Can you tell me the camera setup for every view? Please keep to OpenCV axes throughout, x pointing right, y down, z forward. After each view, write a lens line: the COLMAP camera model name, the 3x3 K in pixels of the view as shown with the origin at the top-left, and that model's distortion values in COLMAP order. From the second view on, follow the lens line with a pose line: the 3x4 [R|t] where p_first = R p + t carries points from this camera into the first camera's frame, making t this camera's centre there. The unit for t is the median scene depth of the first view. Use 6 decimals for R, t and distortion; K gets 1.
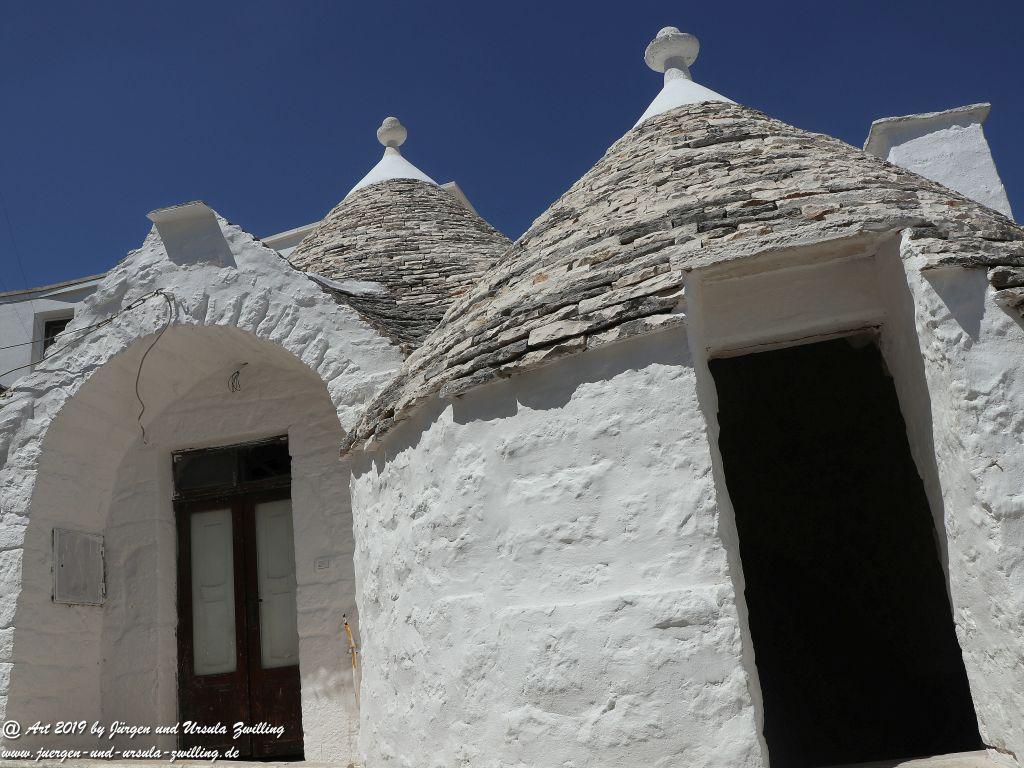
lens RADIAL K [[961.5, 0, 512.0], [0, 961.5, 384.0], [0, 0, 1]] dist [-0.157987, 0.137383]
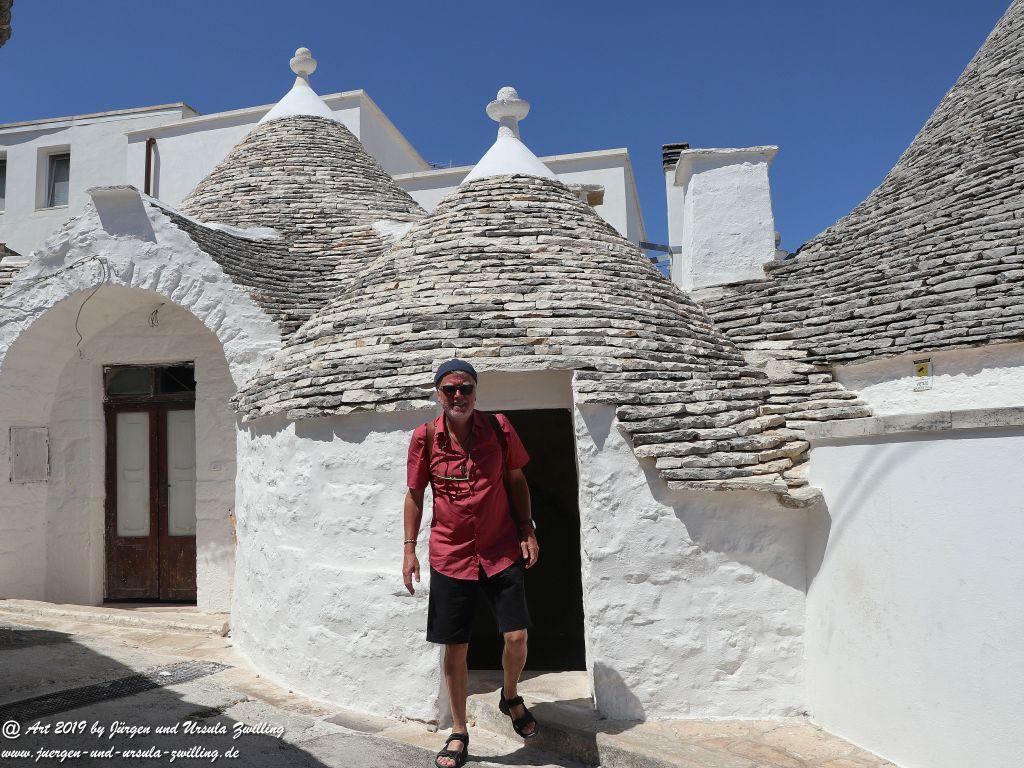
lens RADIAL K [[961.5, 0, 512.0], [0, 961.5, 384.0], [0, 0, 1]] dist [-0.157987, 0.137383]
pose [[0.992929, 0.083460, 0.084423, 0.095306], [-0.099648, 0.972476, 0.210621, -0.254485], [-0.064521, -0.217544, 0.973916, -0.312074]]
